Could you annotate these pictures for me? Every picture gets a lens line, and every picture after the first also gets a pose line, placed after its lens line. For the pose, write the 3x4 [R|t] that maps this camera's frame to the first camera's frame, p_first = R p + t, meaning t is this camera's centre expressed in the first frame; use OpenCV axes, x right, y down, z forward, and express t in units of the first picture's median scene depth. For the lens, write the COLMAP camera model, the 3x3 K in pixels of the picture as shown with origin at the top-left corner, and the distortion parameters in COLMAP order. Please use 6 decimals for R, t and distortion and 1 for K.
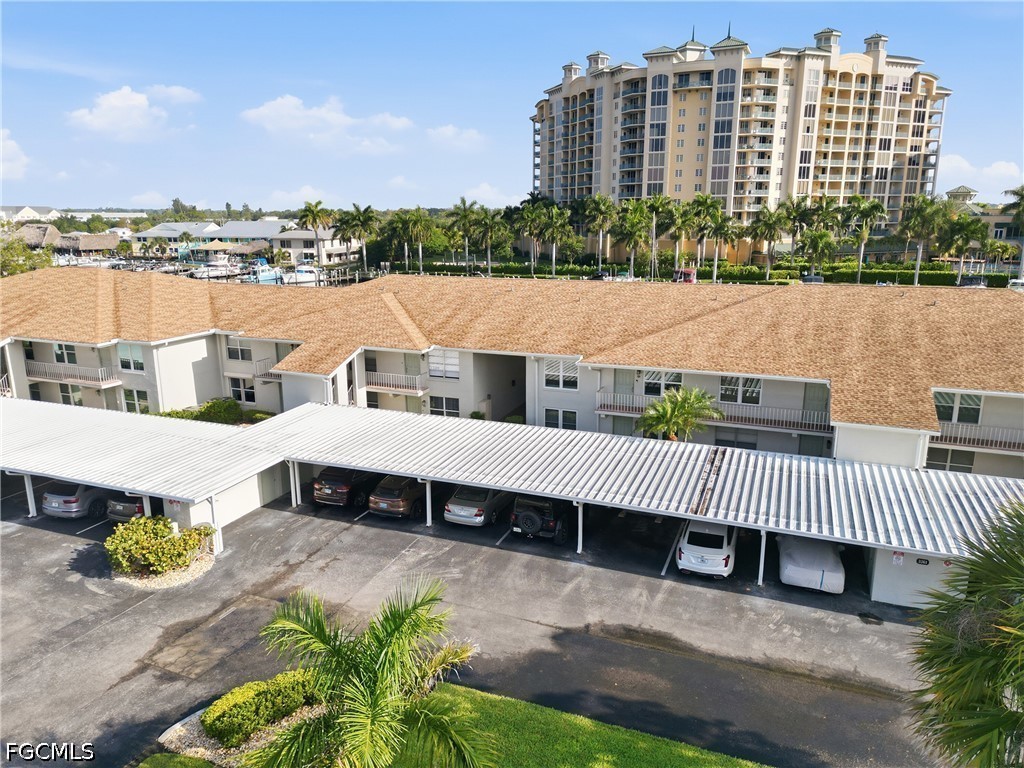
lens RADIAL K [[708.5, 0, 512.0], [0, 708.5, 384.0], [0, 0, 1]] dist [0.079220, -0.081632]
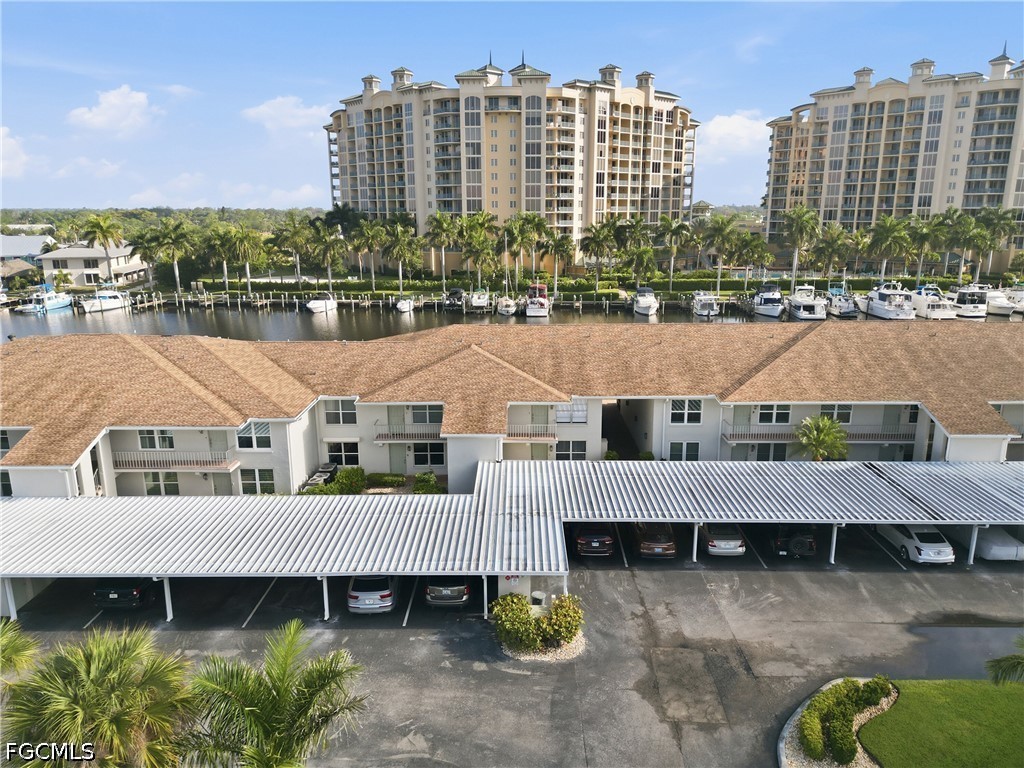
lens RADIAL K [[708.5, 0, 512.0], [0, 708.5, 384.0], [0, 0, 1]] dist [0.079220, -0.081632]
pose [[0.935603, -0.084442, 0.342806, -0.133919], [0.084160, 0.996328, 0.015727, -0.022944], [-0.342875, 0.014136, 0.939274, 0.000648]]
